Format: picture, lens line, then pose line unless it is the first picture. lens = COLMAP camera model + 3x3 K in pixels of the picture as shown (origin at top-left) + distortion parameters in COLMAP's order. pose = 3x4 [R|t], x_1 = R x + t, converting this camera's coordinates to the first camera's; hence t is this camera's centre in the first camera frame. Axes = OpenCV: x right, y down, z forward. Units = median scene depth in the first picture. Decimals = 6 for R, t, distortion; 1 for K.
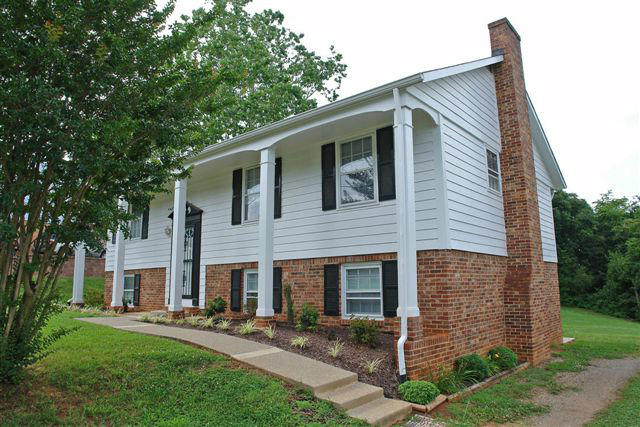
lens RADIAL K [[443.2, 0, 321.2], [0, 443.2, 214.0], [0, 0, 1]] dist [-0.033042, 0.016657]
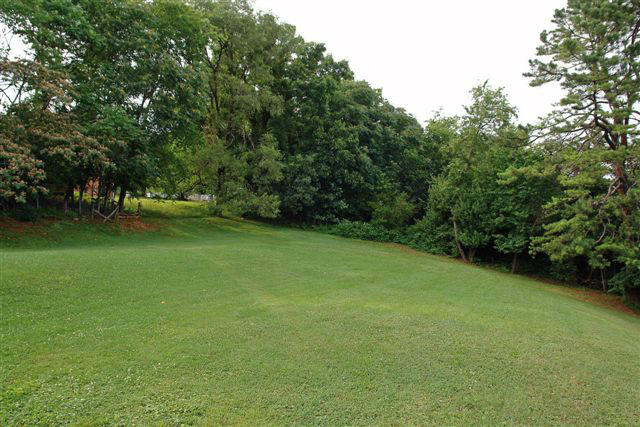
lens RADIAL K [[443.2, 0, 319.3], [0, 443.2, 212.0], [0, 0, 1]] dist [-0.033042, 0.016657]
pose [[0.959273, -0.020998, 0.281700, 0.247587], [-0.020636, 0.989360, 0.144020, 0.044490], [-0.281727, -0.143968, 0.948632, 0.294223]]
